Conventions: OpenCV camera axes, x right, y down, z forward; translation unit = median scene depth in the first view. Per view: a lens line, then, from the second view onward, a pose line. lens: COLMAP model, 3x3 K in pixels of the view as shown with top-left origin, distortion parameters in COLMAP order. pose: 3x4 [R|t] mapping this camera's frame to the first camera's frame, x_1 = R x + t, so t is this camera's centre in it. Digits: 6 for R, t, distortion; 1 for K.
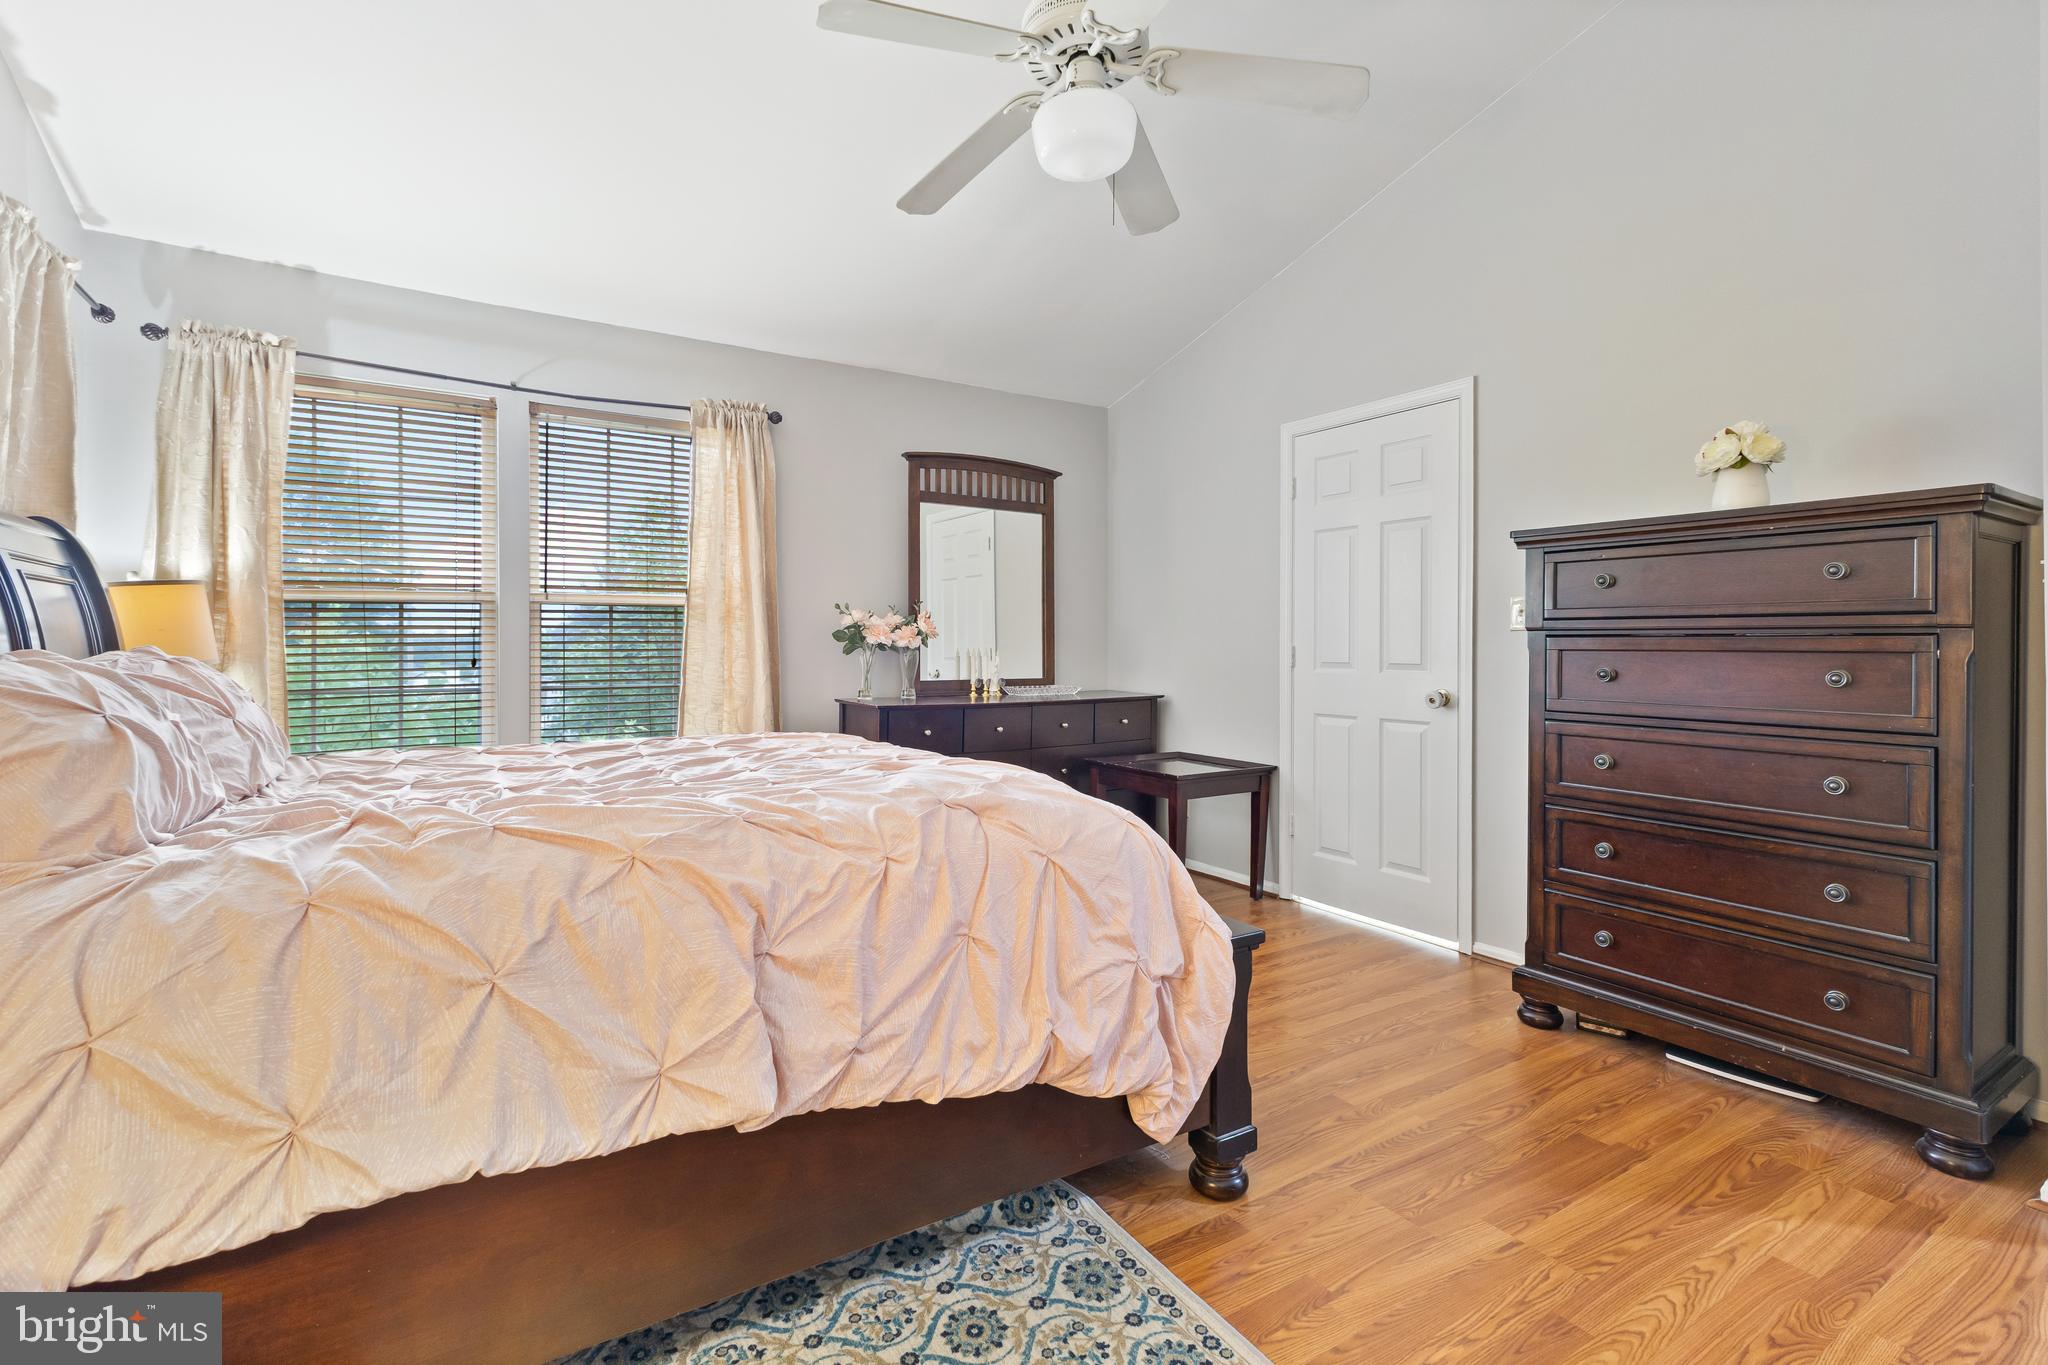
lens RADIAL K [[910.0, 0, 1021.2], [0, 910.0, 650.9], [0, 0, 1]] dist [0.008363, -0.000007]
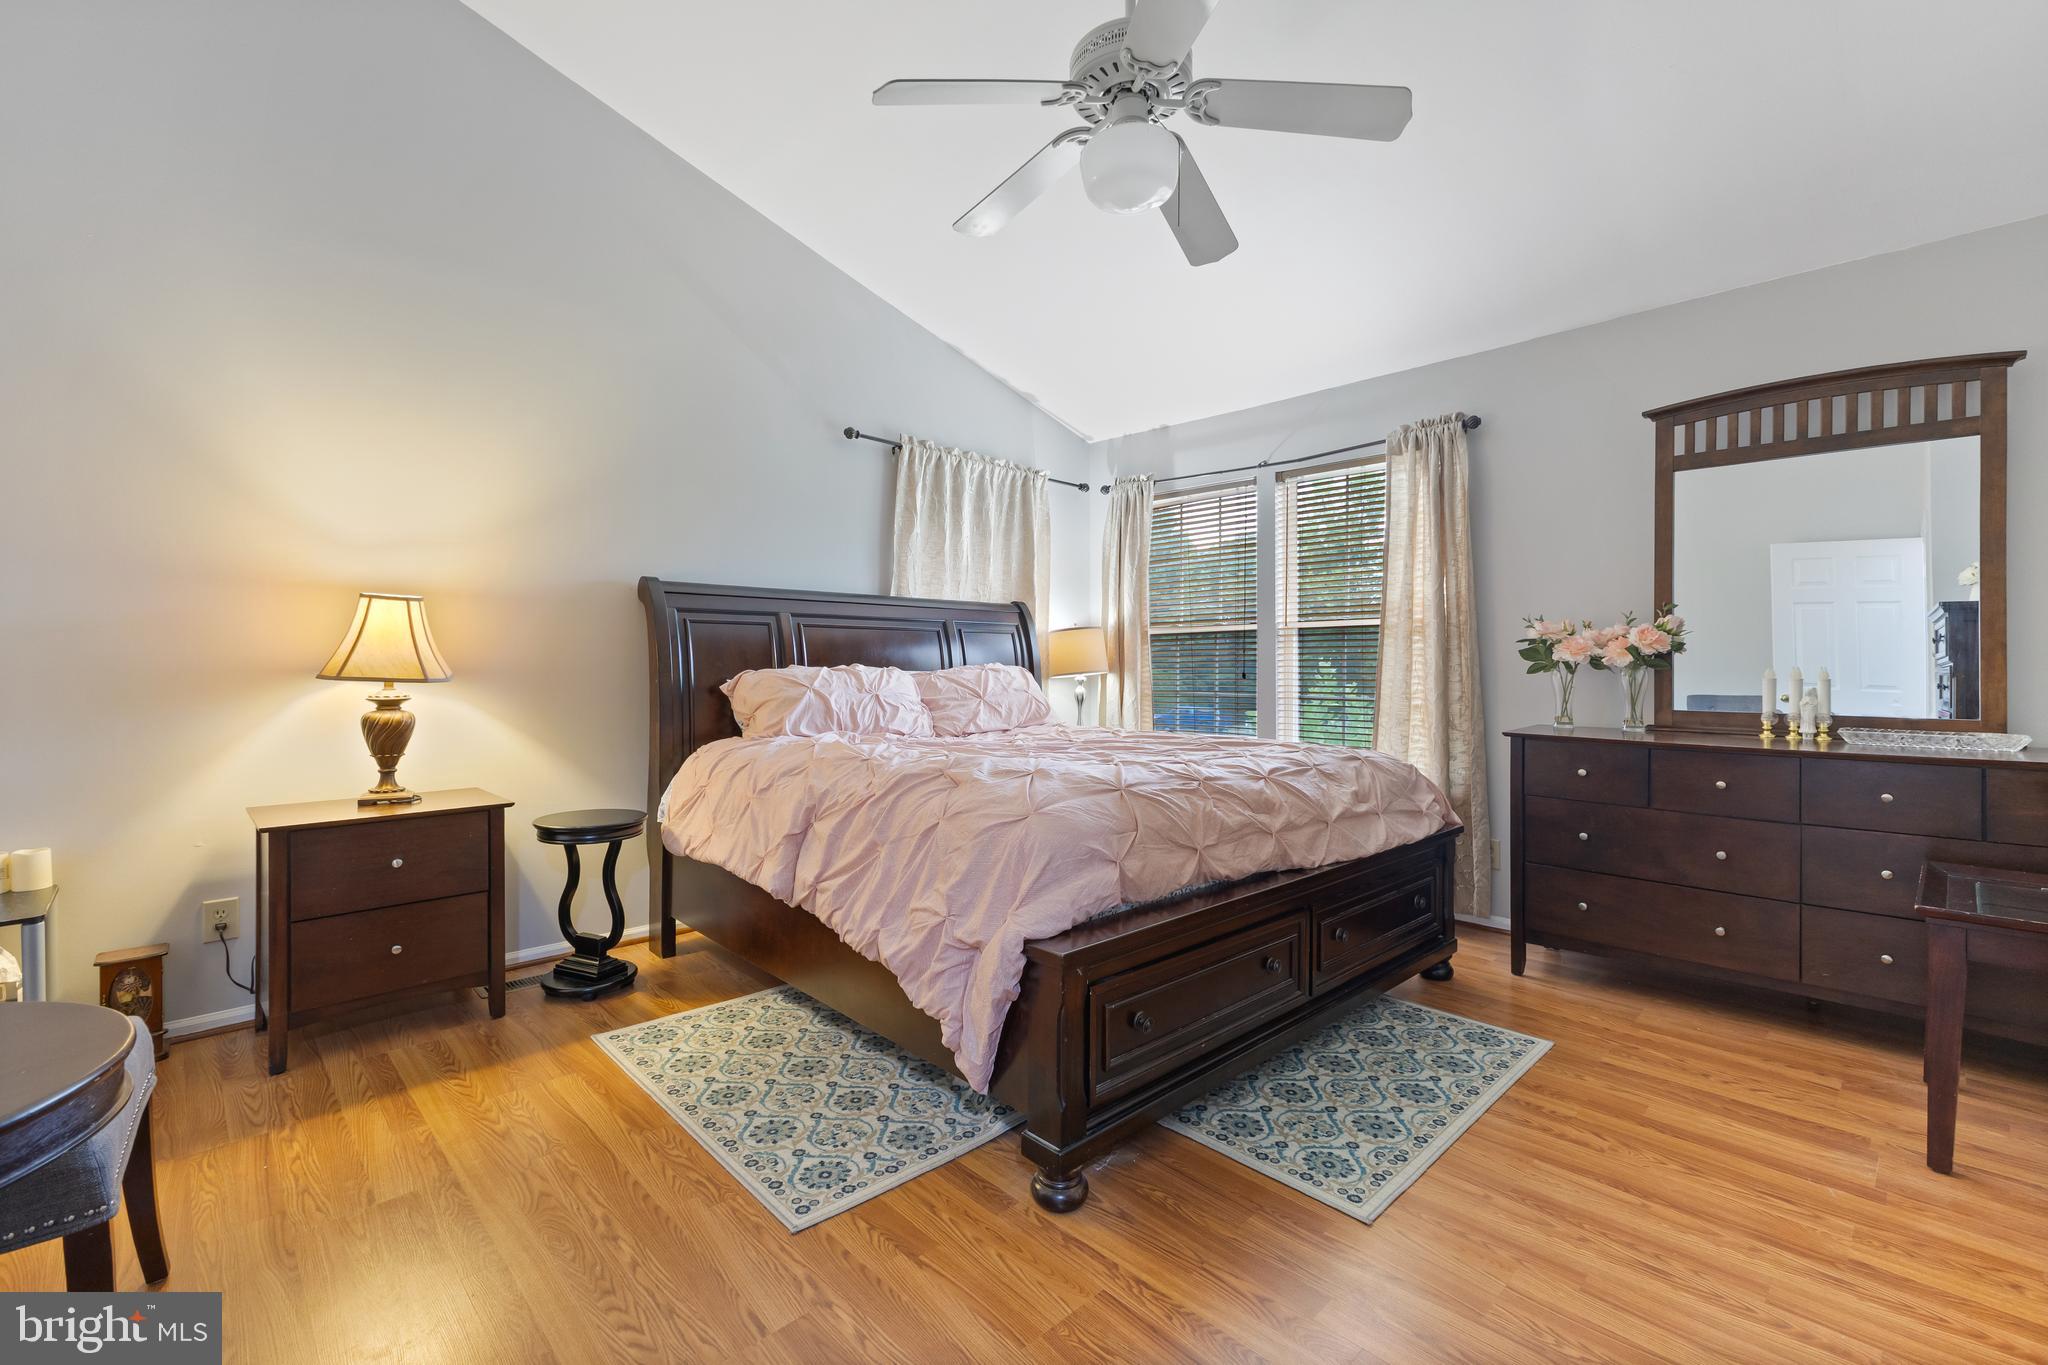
lens RADIAL K [[889.6, 0, 1024.8], [0, 889.6, 675.1], [0, 0, 1]] dist [0.011672, -0.001013]
pose [[0.205108, 0.014418, -0.978633, 0.623419], [-0.006699, 0.999889, 0.013327, -0.002836], [0.978716, 0.003822, 0.205182, 0.403560]]
